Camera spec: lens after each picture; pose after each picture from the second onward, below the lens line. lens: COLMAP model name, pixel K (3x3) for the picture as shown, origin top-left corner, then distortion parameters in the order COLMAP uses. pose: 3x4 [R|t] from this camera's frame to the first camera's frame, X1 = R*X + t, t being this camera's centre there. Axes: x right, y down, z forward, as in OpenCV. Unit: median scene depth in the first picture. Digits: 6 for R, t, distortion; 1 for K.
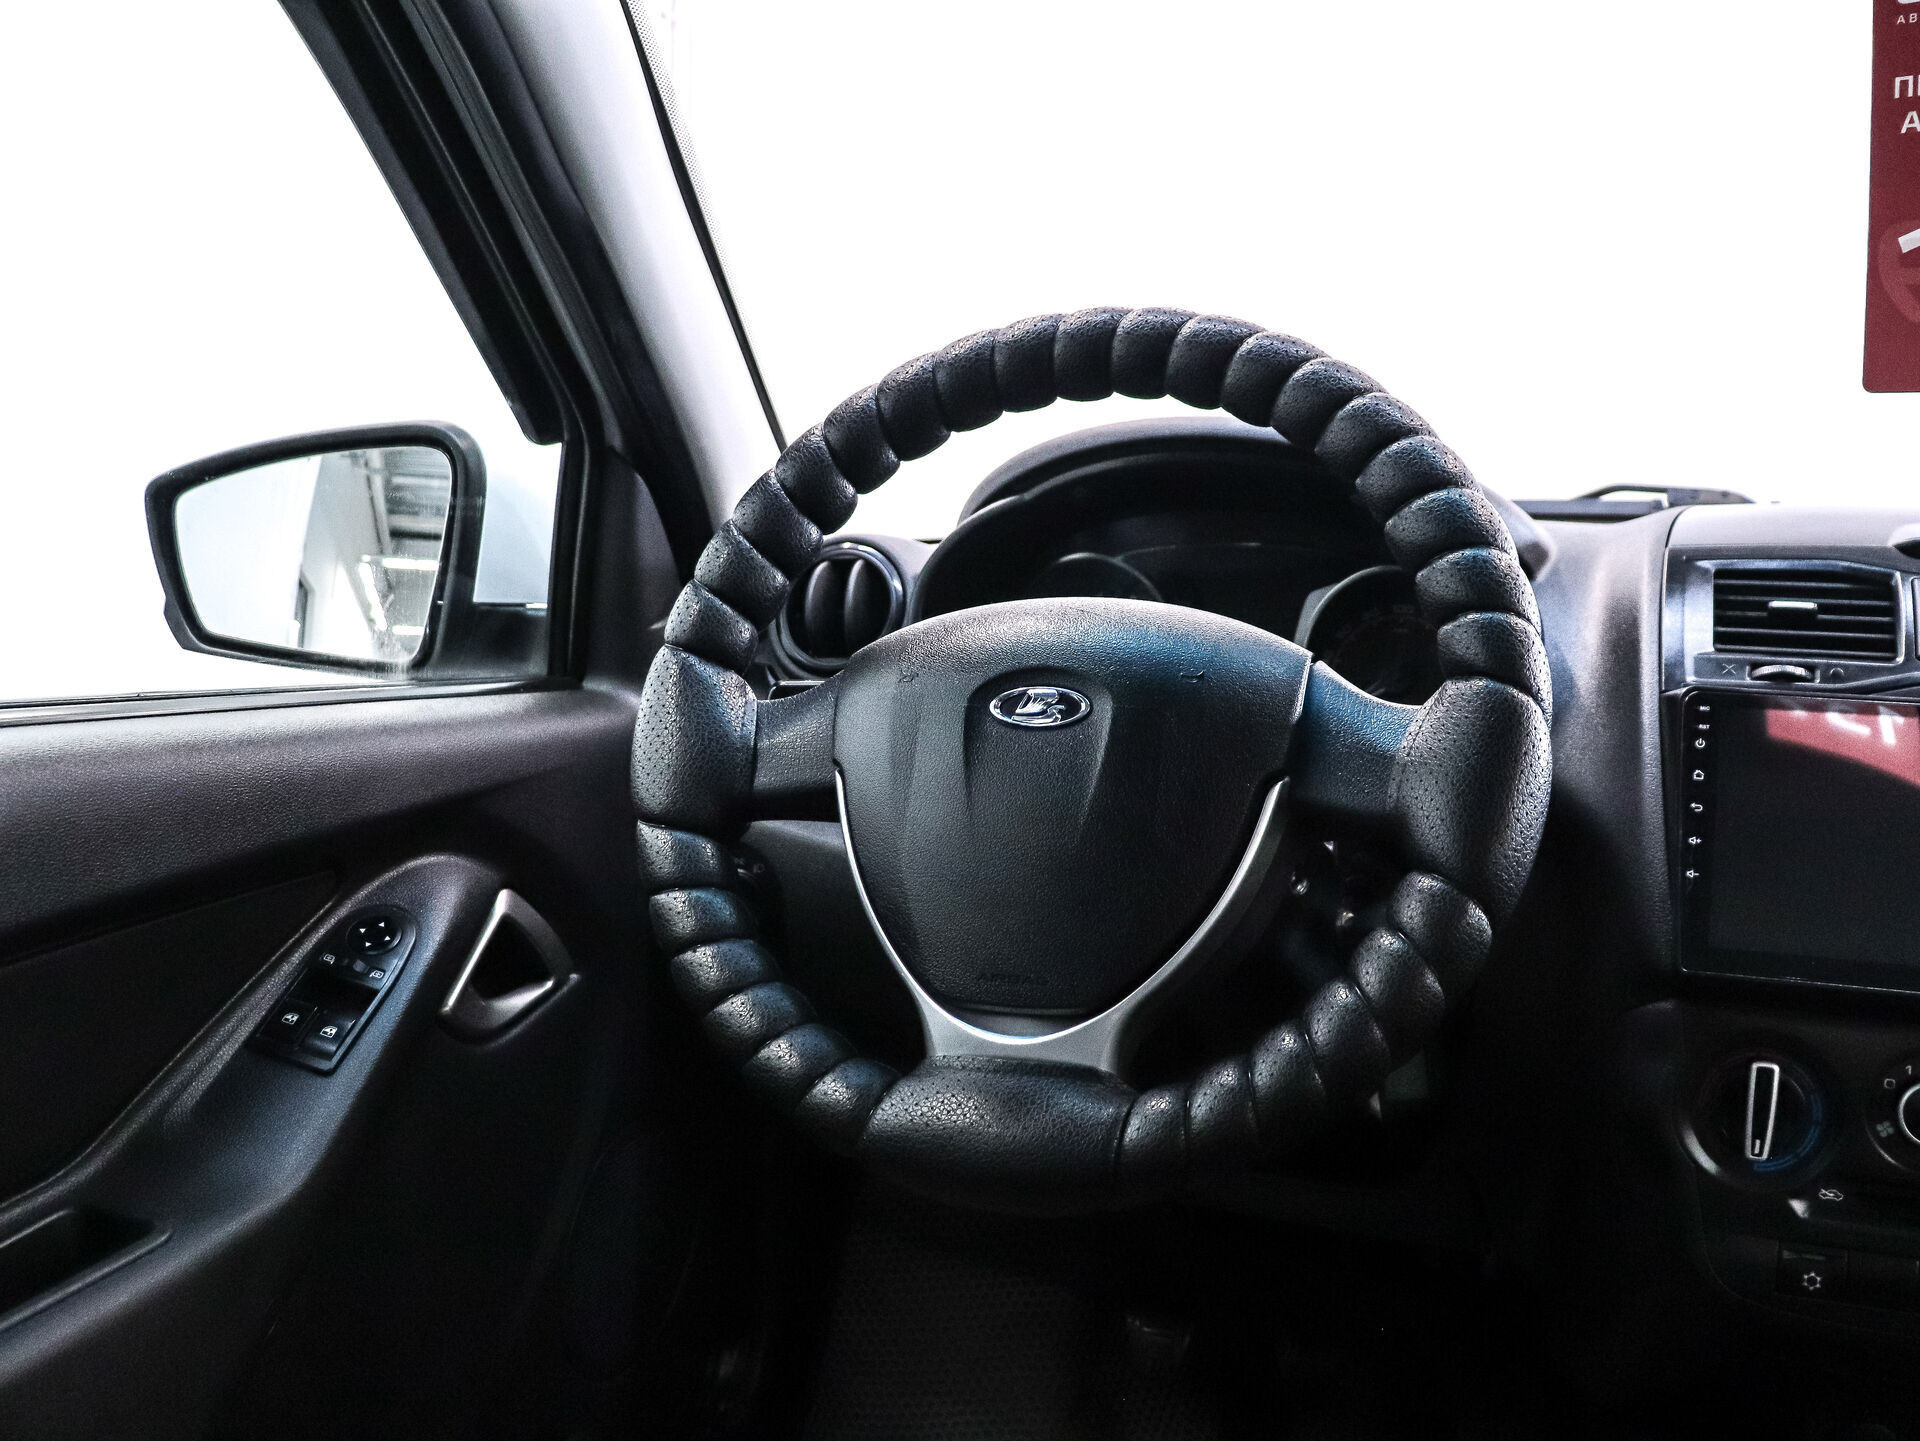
lens RADIAL K [[1691.7, 0, 955.9], [0, 1691.7, 775.0], [0, 0, 1]] dist [-0.203787, 0.175426]
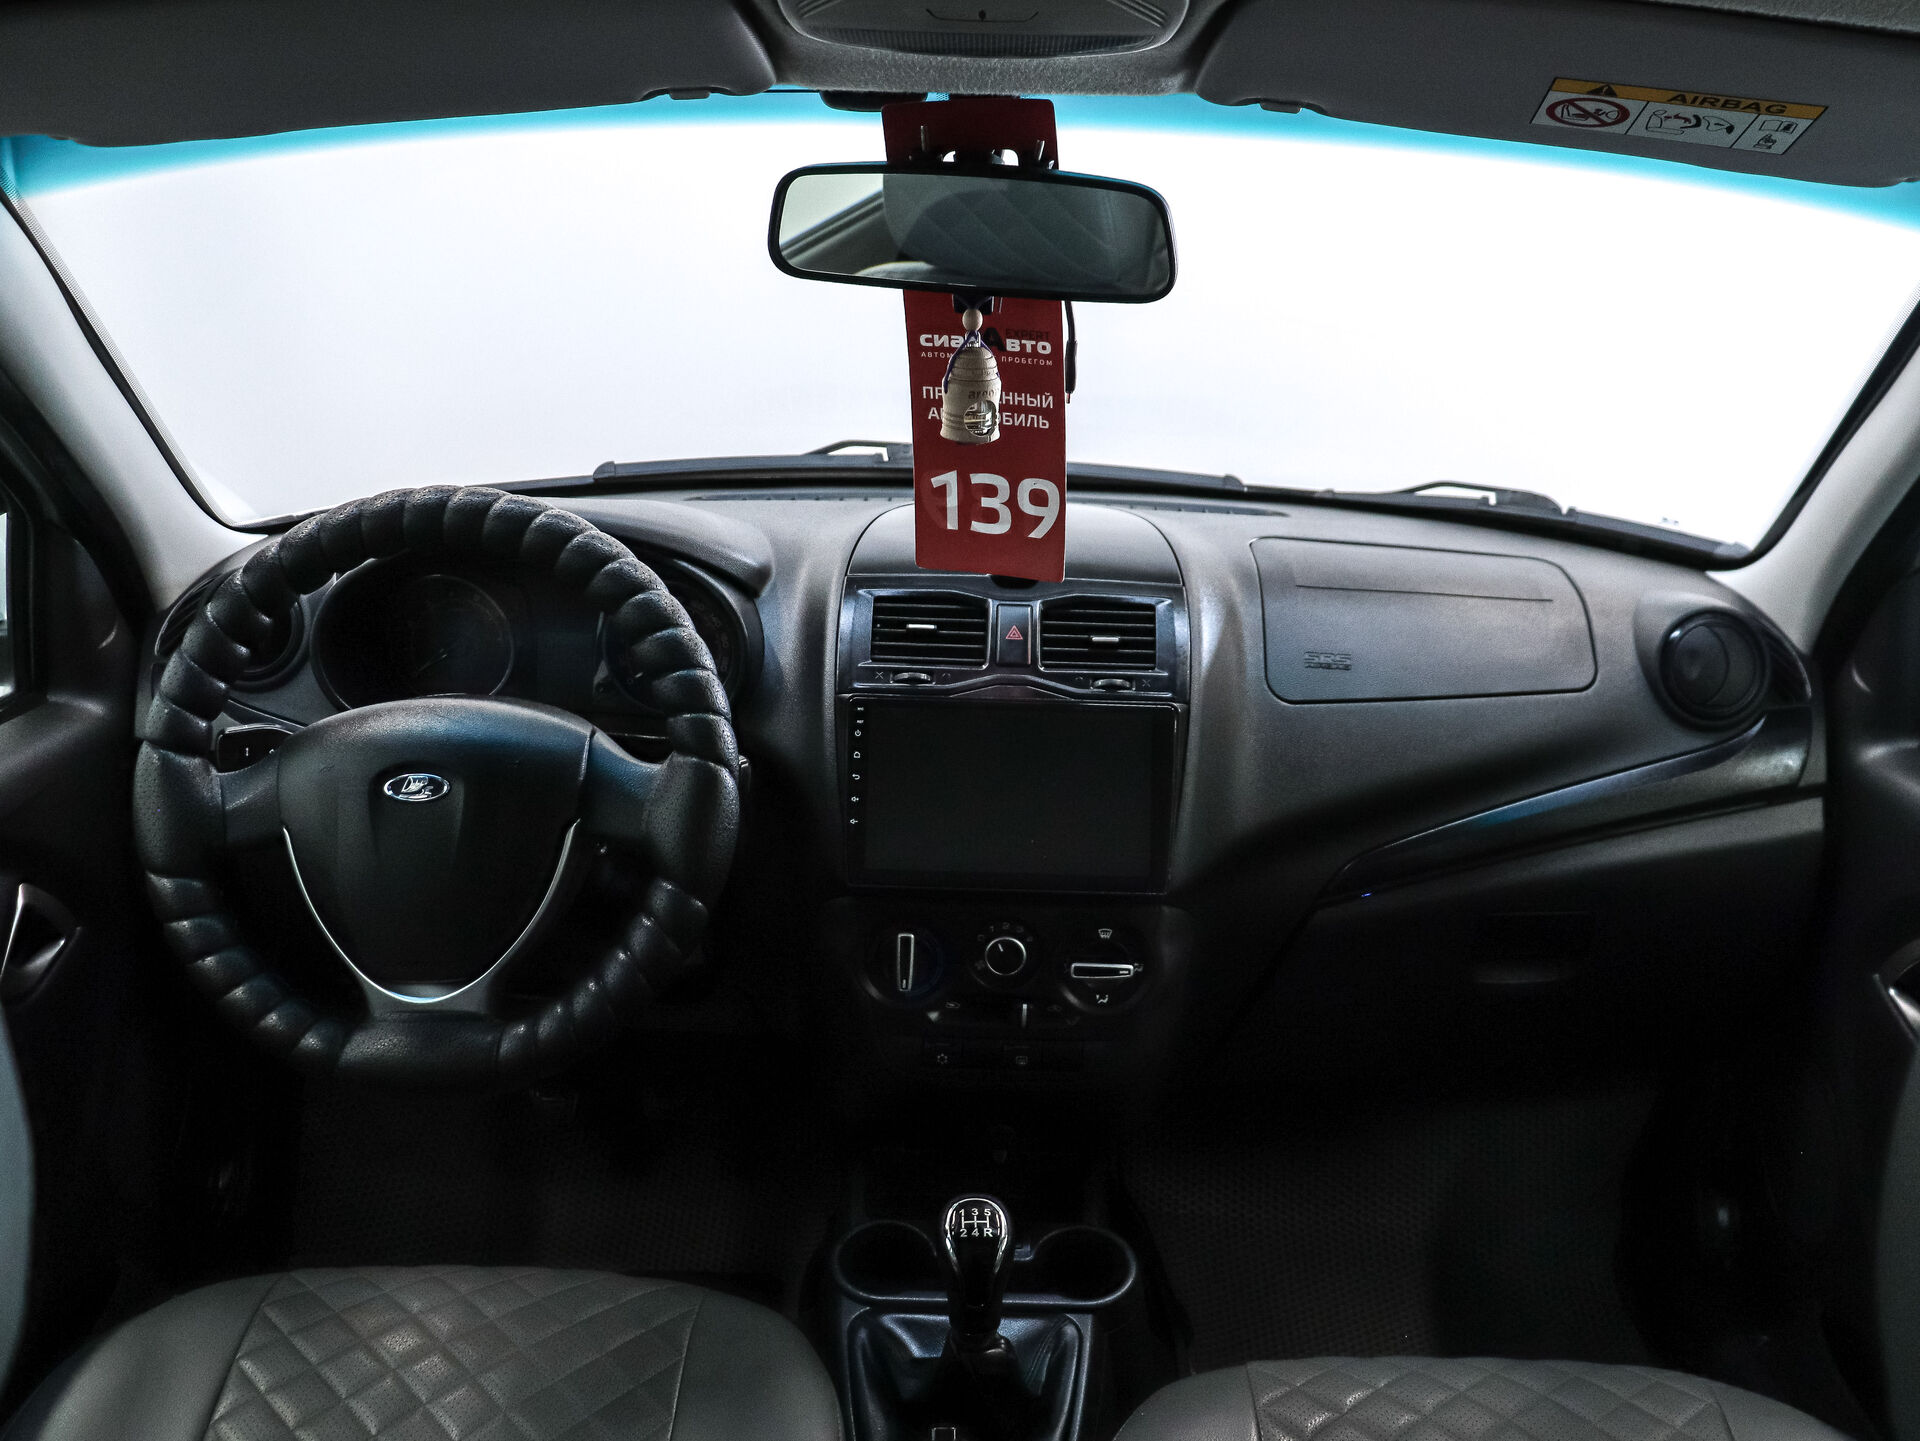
lens RADIAL K [[1691.7, 0, 955.9], [0, 1691.7, 775.0], [0, 0, 1]] dist [-0.203787, 0.175426]
pose [[0.933817, -0.108412, 0.340929, -0.006244], [0.038574, 0.977935, 0.205318, -0.328466], [-0.355666, -0.178578, 0.917394, -0.542200]]
